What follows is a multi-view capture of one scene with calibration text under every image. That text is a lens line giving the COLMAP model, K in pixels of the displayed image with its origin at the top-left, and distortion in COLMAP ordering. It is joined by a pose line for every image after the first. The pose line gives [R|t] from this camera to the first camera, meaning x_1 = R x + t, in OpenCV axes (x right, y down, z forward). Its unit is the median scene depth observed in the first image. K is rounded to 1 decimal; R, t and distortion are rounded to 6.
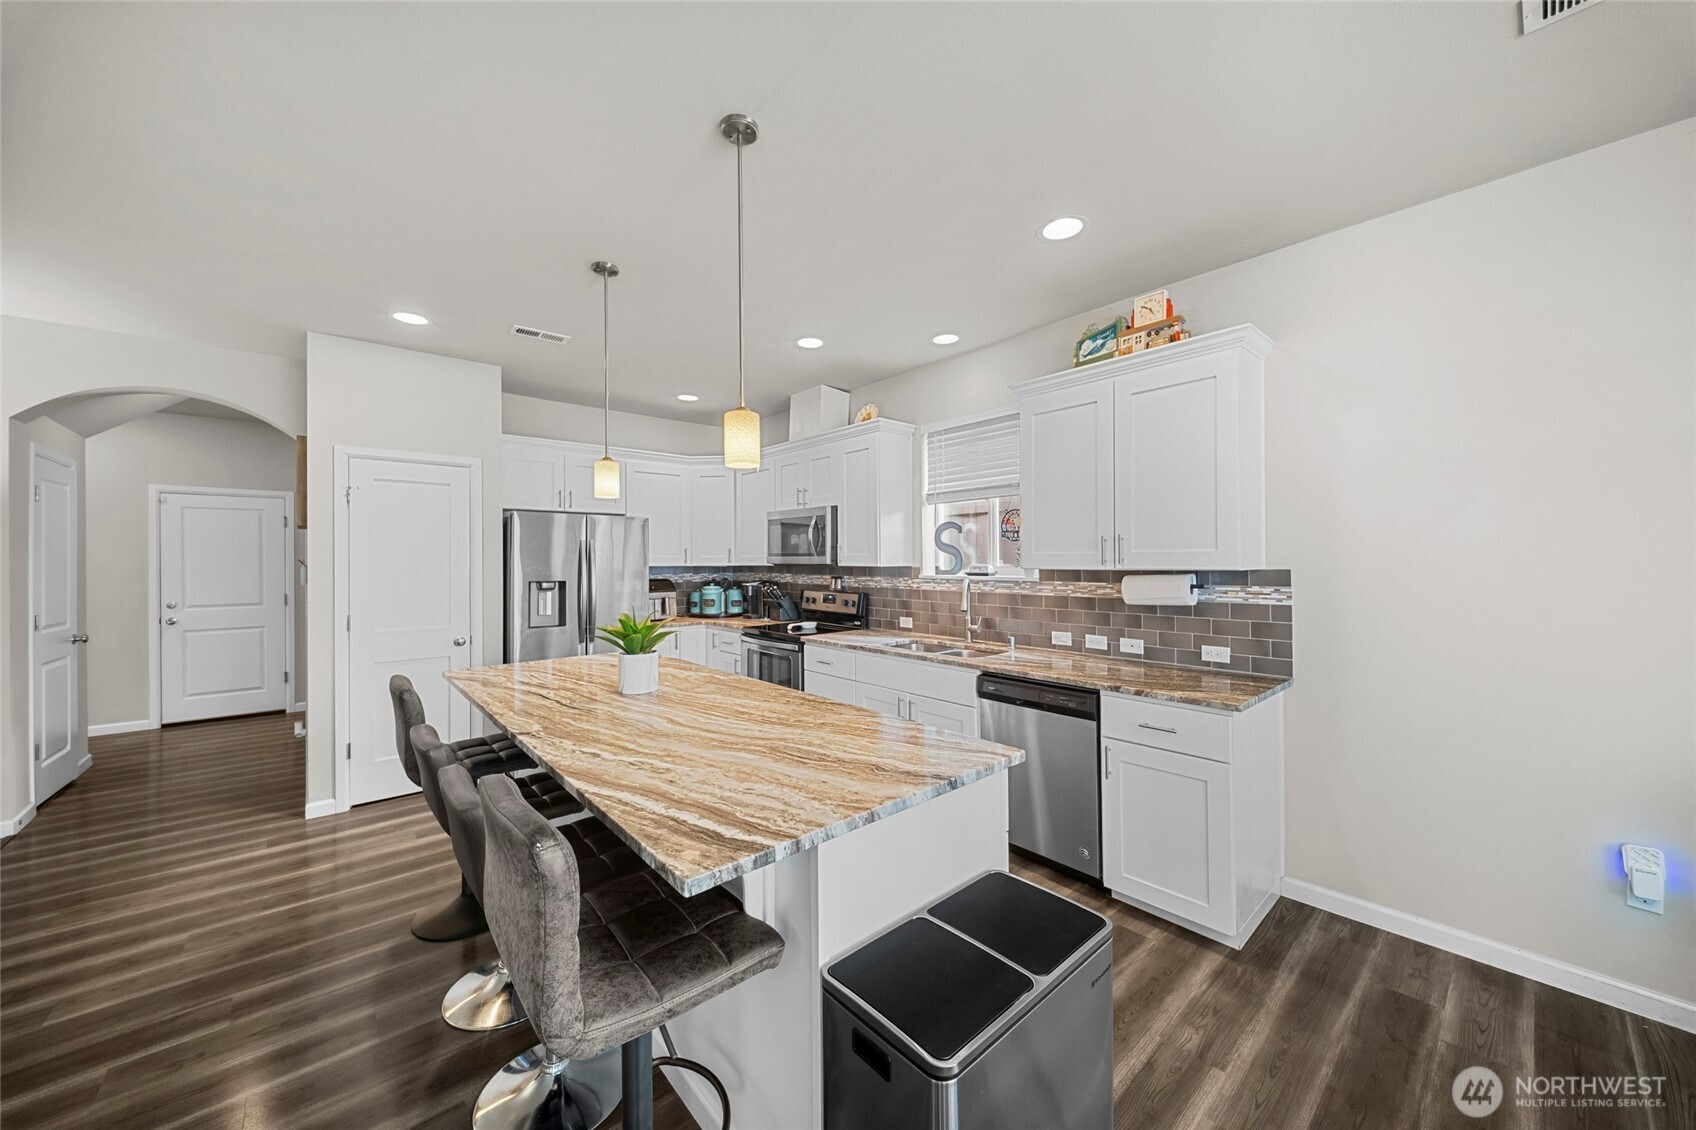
lens RADIAL K [[601.6, 0, 831.0], [0, 601.6, 568.5], [0, 0, 1]] dist [0.005667, -0.003302]
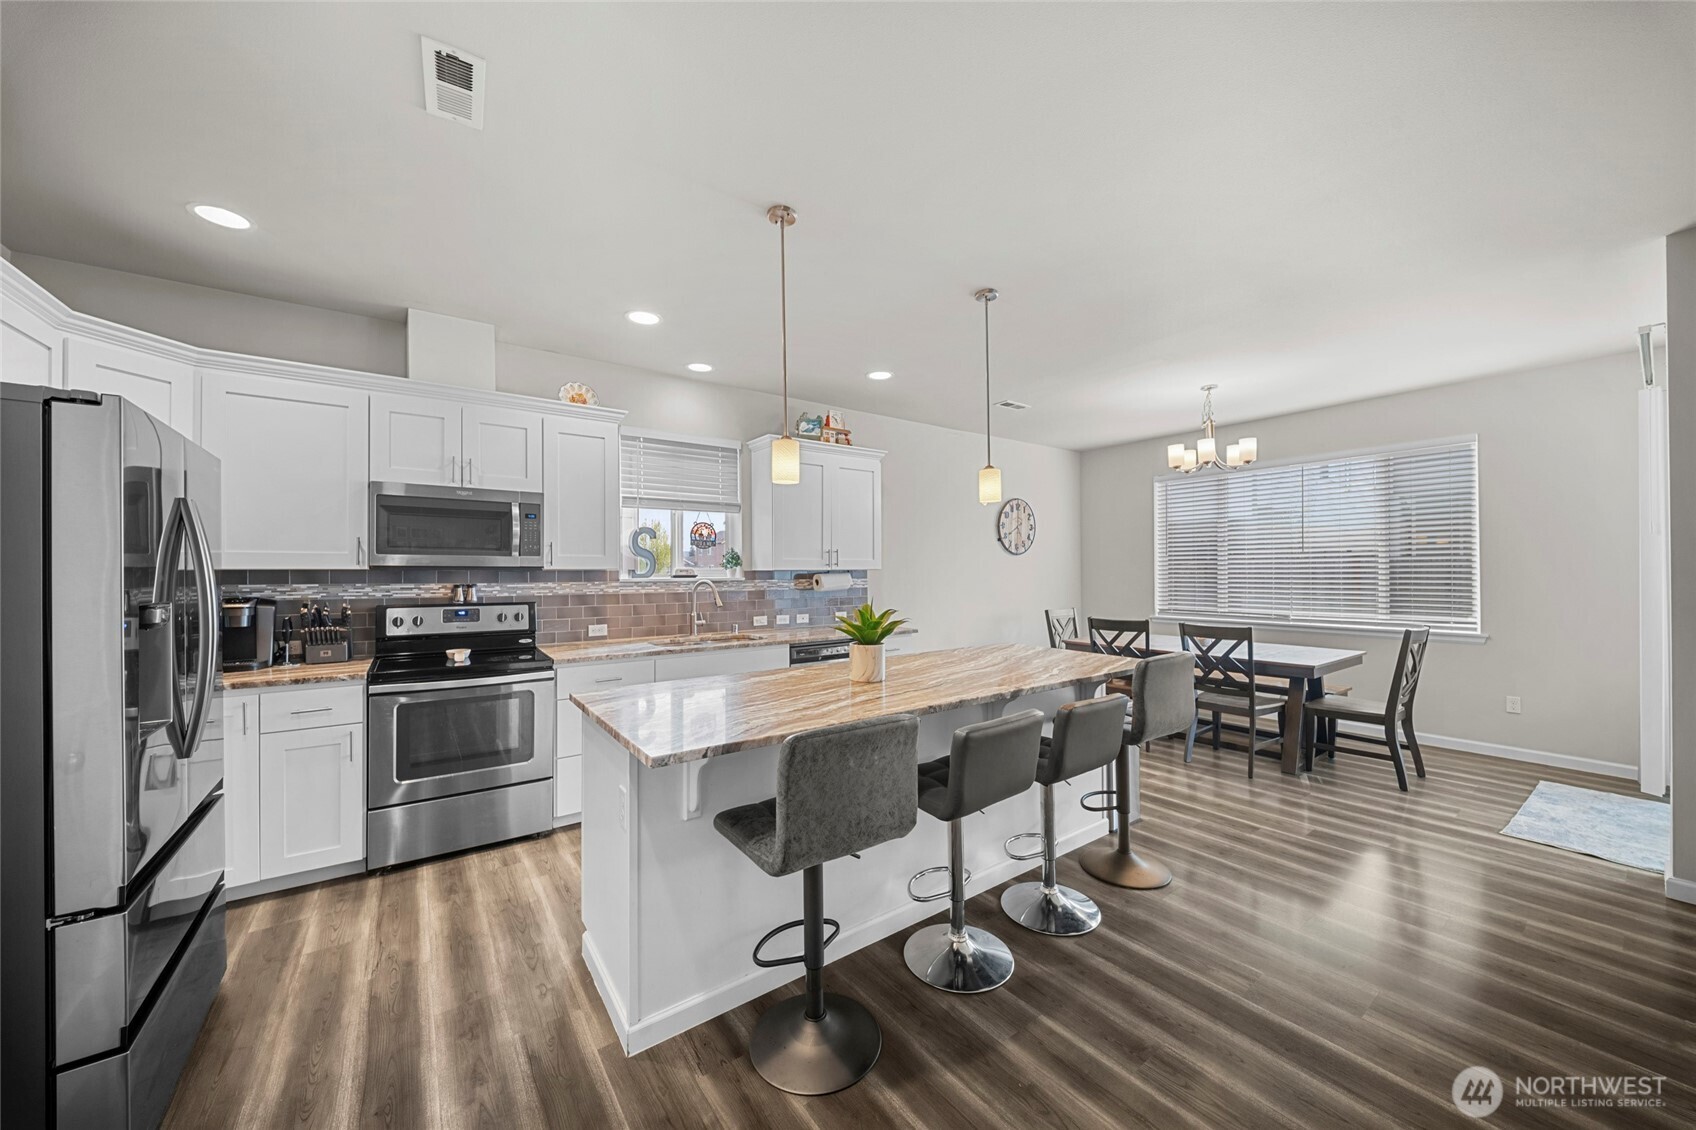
lens RADIAL K [[601.6, 0, 868.8], [0, 601.6, 569.9], [0, 0, 1]] dist [0.005667, -0.003302]
pose [[0.064463, 0.005758, 0.997903, -1.169634], [0.014856, 0.999867, -0.006729, 0.013702], [-0.997809, 0.015259, 0.064369, 0.787134]]
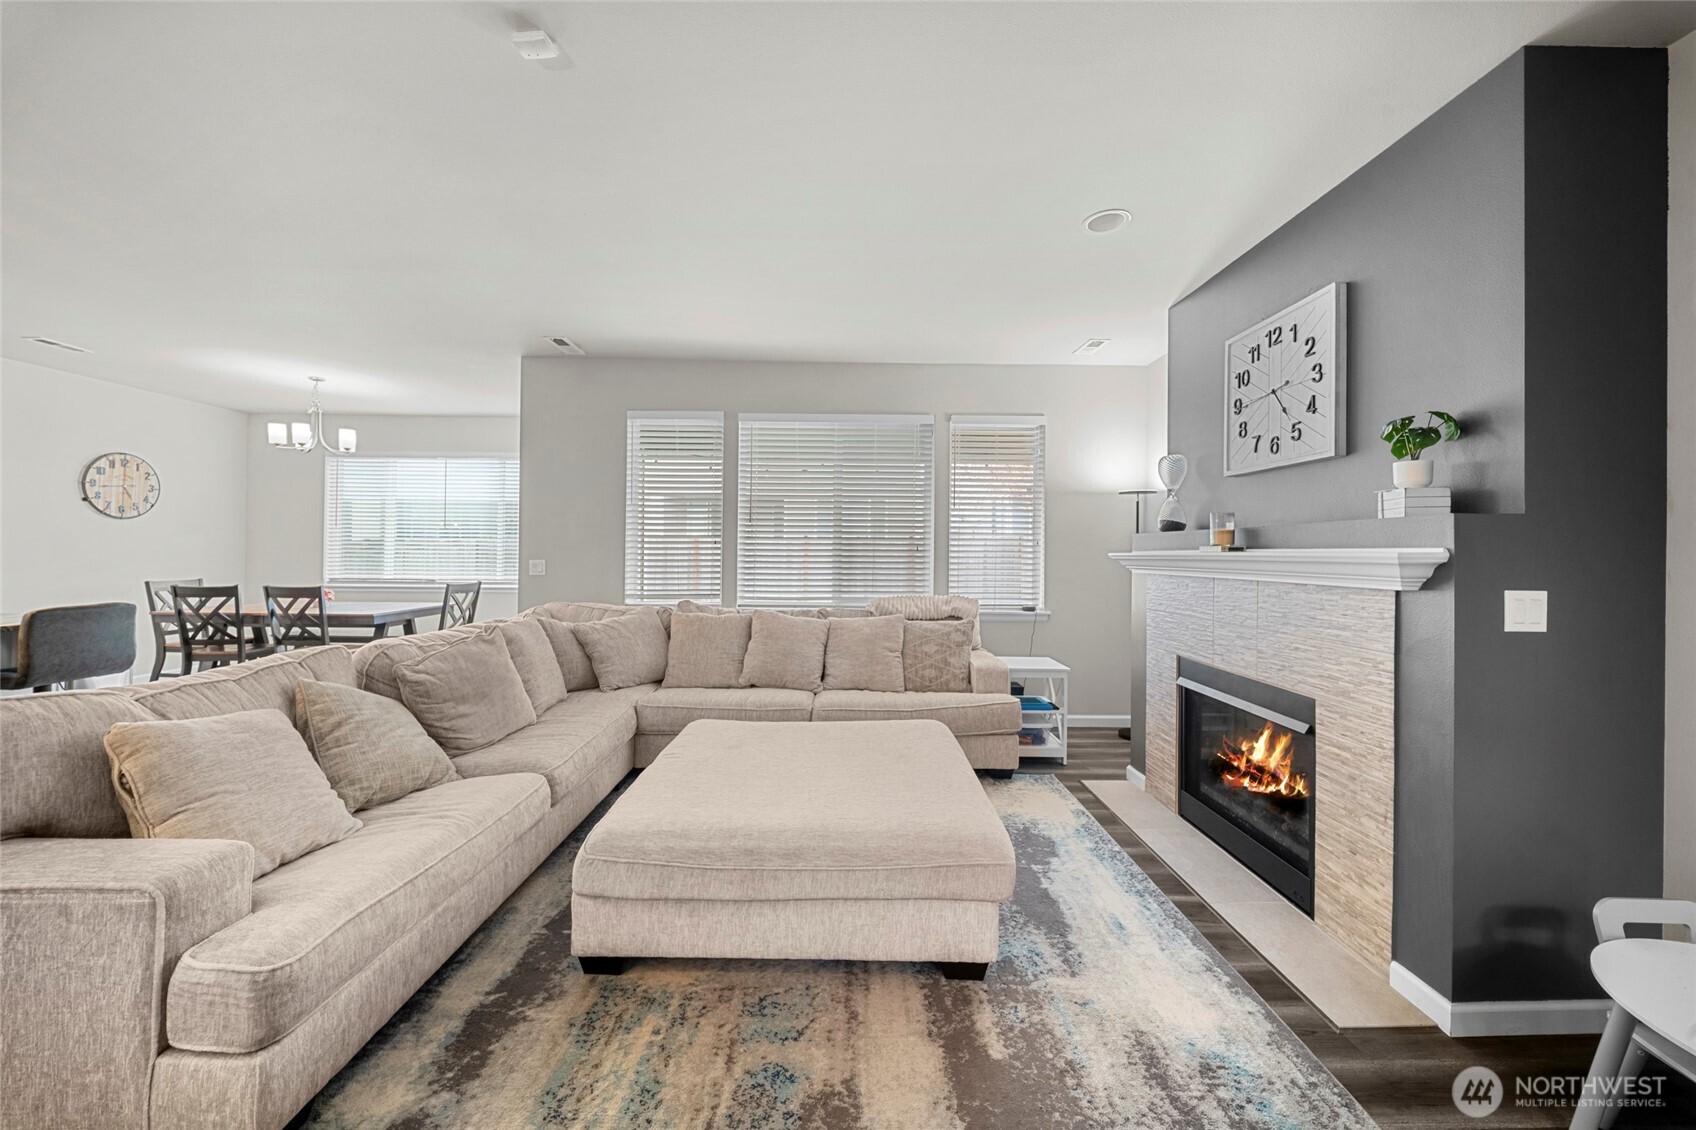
lens RADIAL K [[601.6, 0, 850.0], [0, 601.6, 537.3], [0, 0, 1]] dist [0.005667, -0.003302]
pose [[-0.761174, 0.010289, 0.648466, -1.903965], [-0.000353, 0.999867, -0.016279, 0.039004], [-0.648548, -0.012620, -0.761069, 0.328803]]
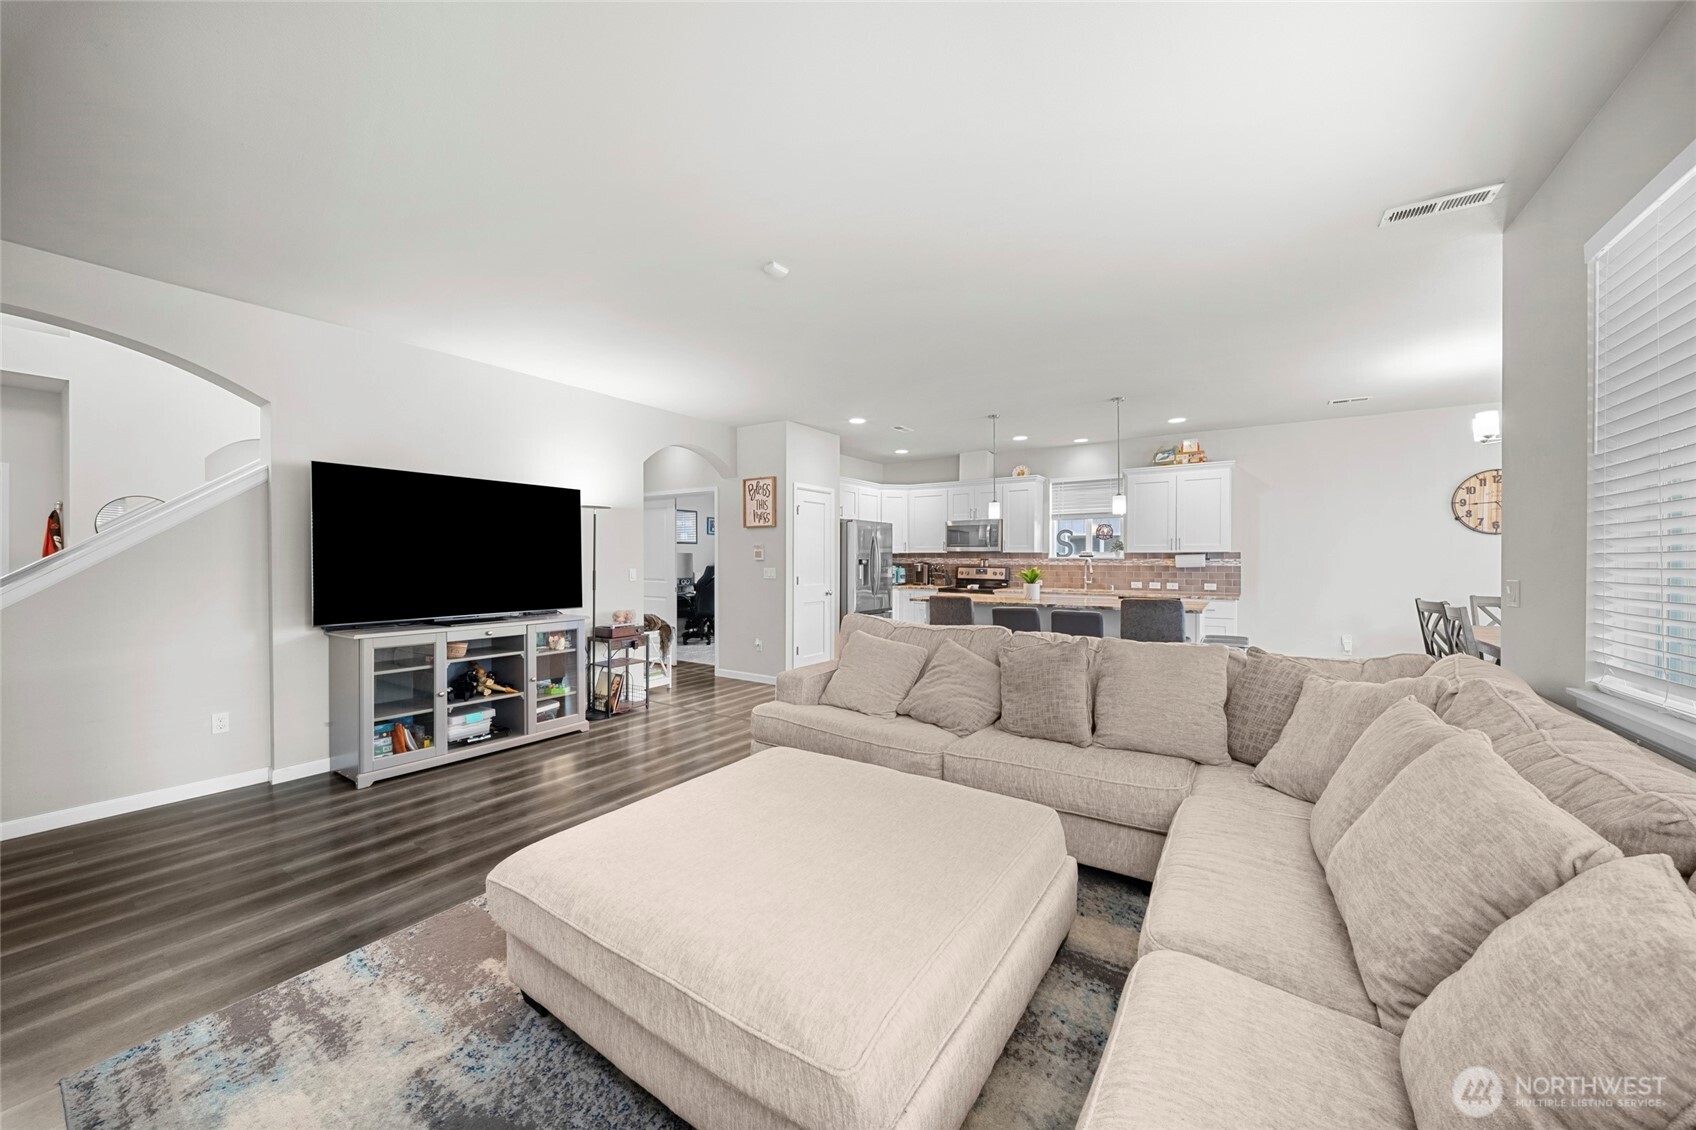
lens RADIAL K [[601.6, 0, 838.7], [0, 601.6, 566.4], [0, 0, 1]] dist [0.005667, -0.003302]
pose [[0.965457, 0.001505, 0.260557, -1.435626], [-0.002591, 0.999989, 0.003823, 0.050861], [-0.260548, -0.004366, 0.965451, -0.953930]]
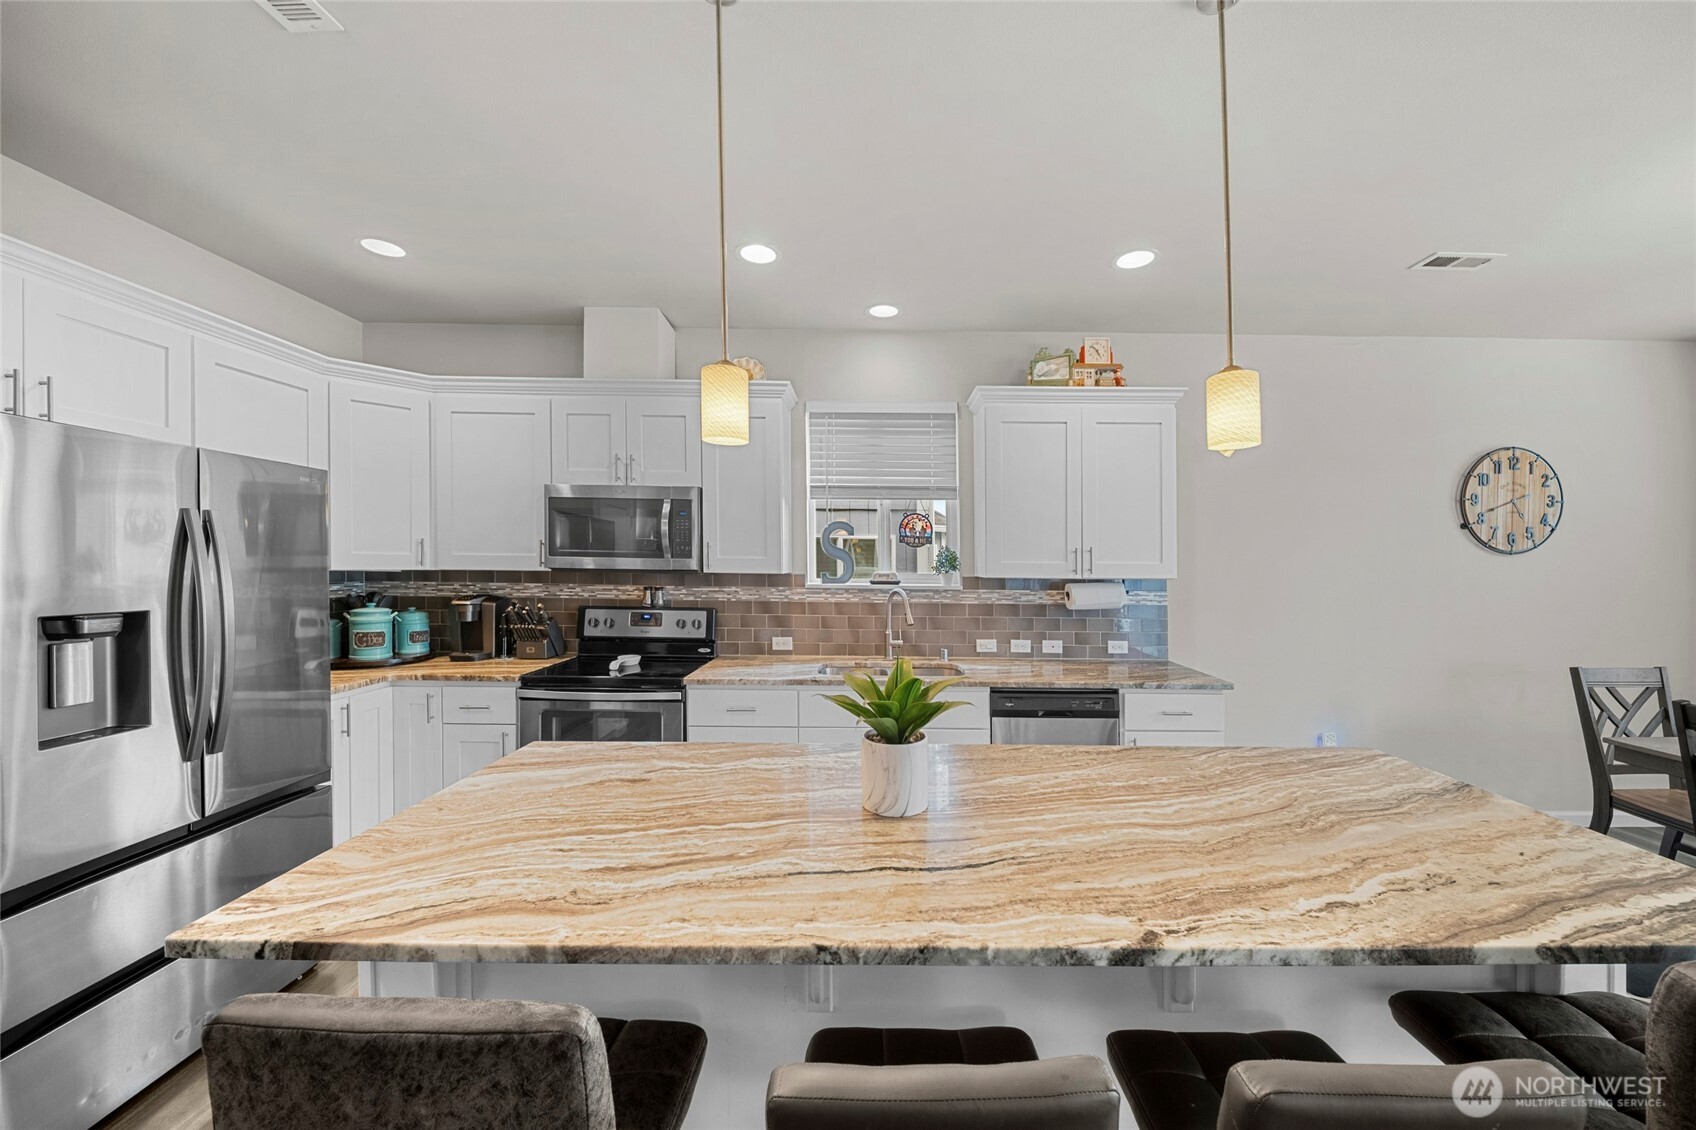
lens RADIAL K [[632.6, 0, 884.8], [0, 632.6, 572.4], [0, 0, 1]] dist [-0.004806, -0.001610]
pose [[0.637547, -0.000699, 0.770411, -0.658459], [-0.003638, 0.999986, 0.003918, -0.012637], [-0.770403, -0.005301, 0.637535, 0.539460]]
